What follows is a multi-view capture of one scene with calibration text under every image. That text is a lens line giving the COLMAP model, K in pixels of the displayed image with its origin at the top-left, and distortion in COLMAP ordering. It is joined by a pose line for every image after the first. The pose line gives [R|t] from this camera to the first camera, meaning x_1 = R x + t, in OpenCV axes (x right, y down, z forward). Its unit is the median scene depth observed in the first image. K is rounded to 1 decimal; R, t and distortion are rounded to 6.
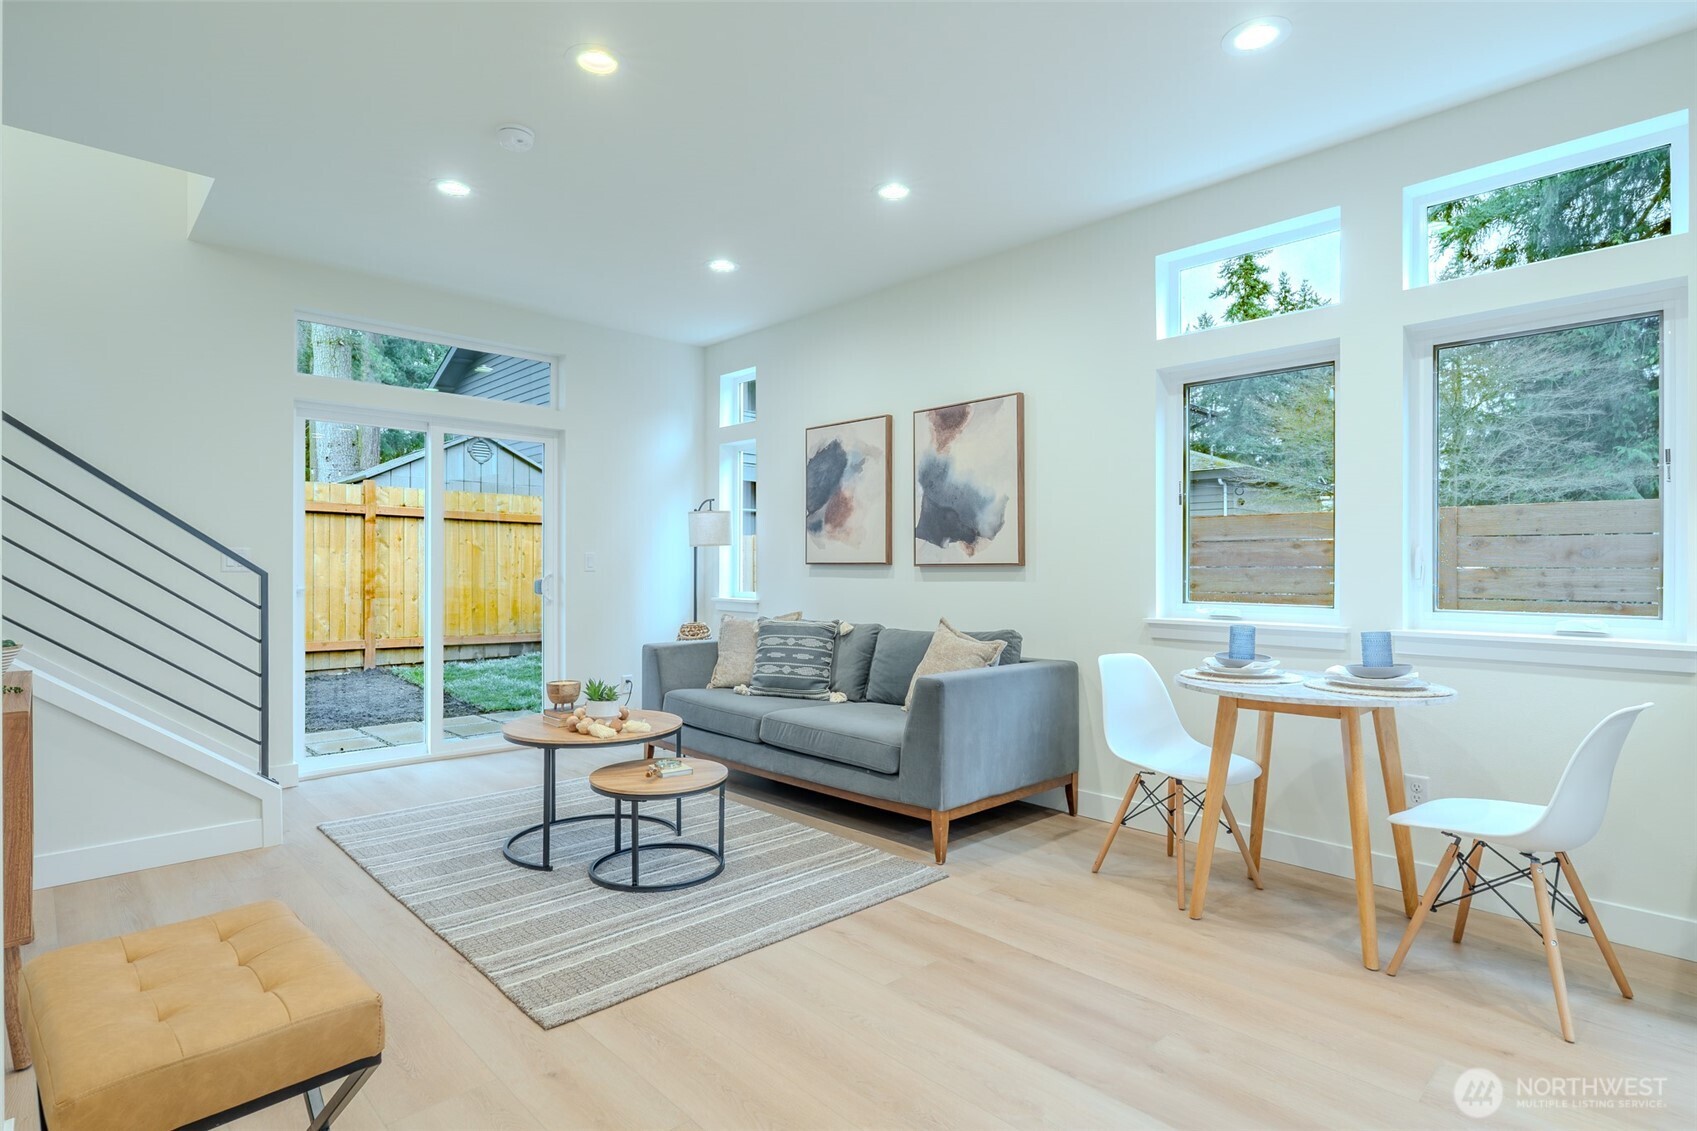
lens RADIAL K [[863.1, 0, 847.0], [0, 863.1, 566.0], [0, 0, 1]] dist [-0.000667, -0.000024]
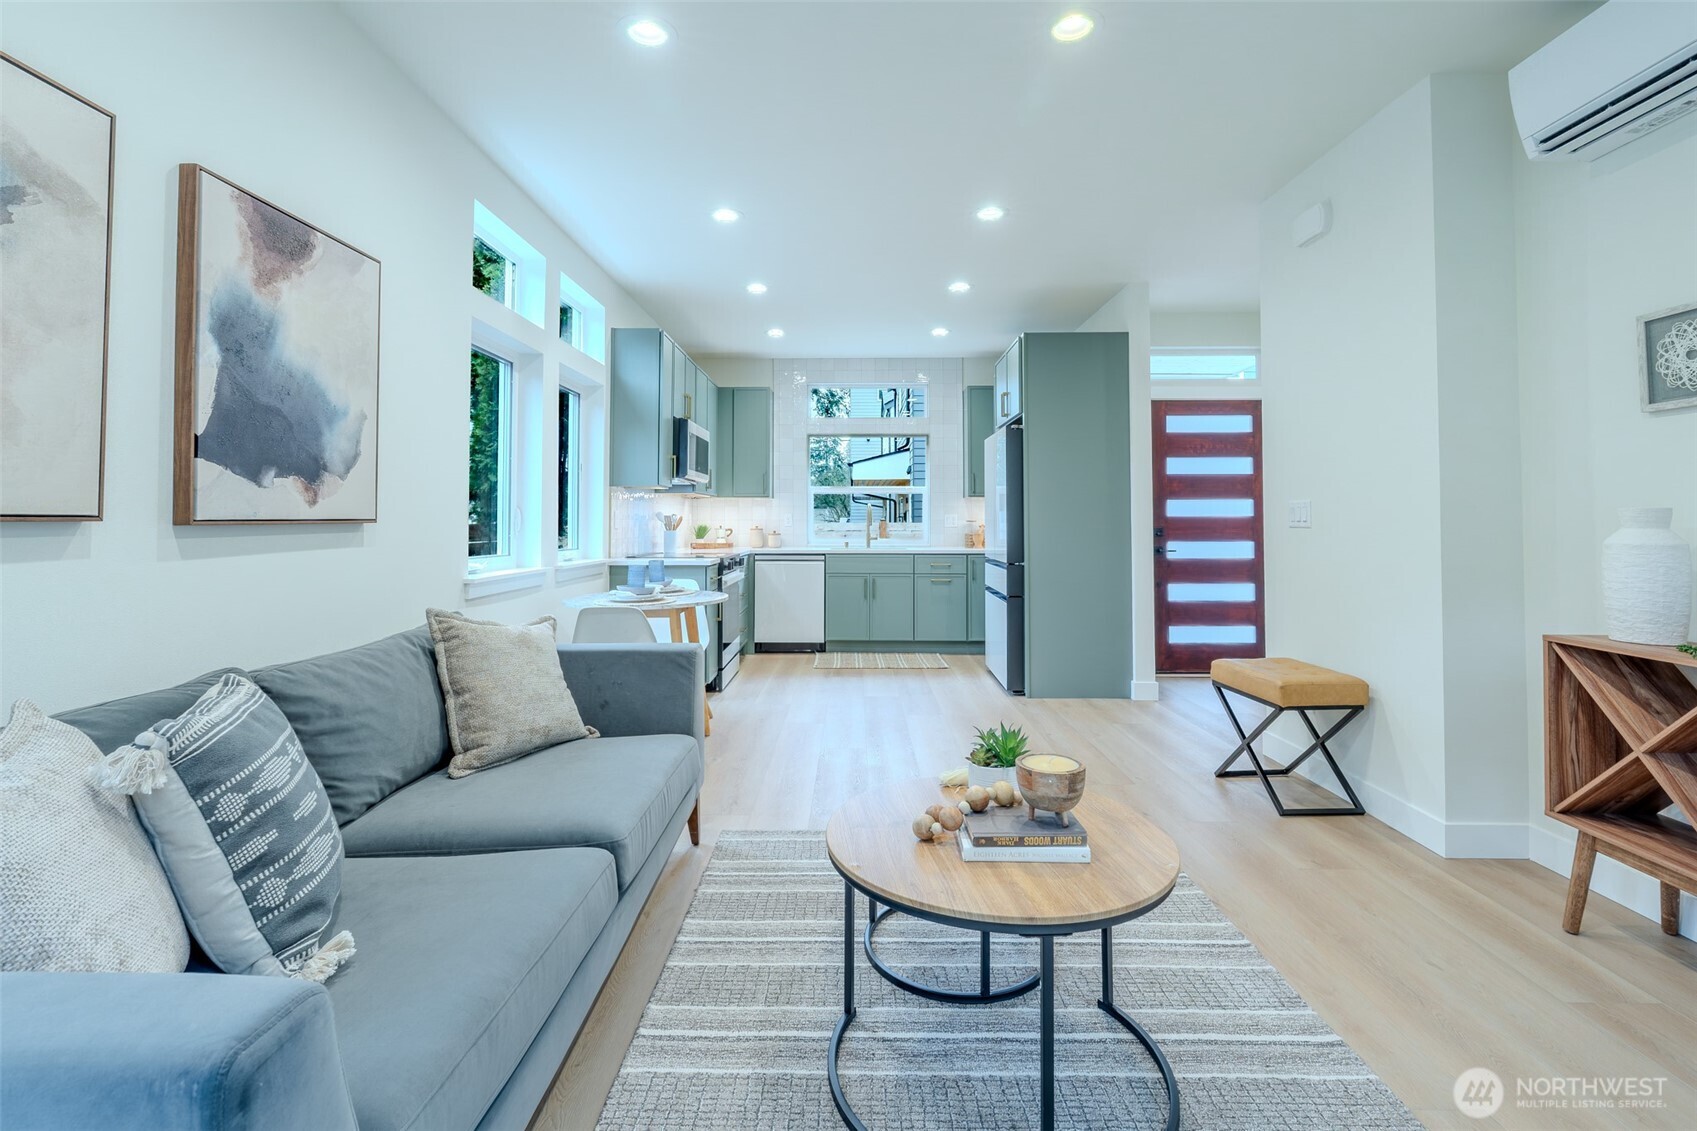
lens RADIAL K [[766.9, 0, 830.0], [0, 766.9, 502.0], [0, 0, 1]] dist [-0.000267, 0.000293]
pose [[-0.695771, 0.016107, 0.718083, -0.439161], [-0.001630, 0.999711, -0.024004, -0.002477], [-0.718262, -0.017872, -0.695543, 1.100700]]
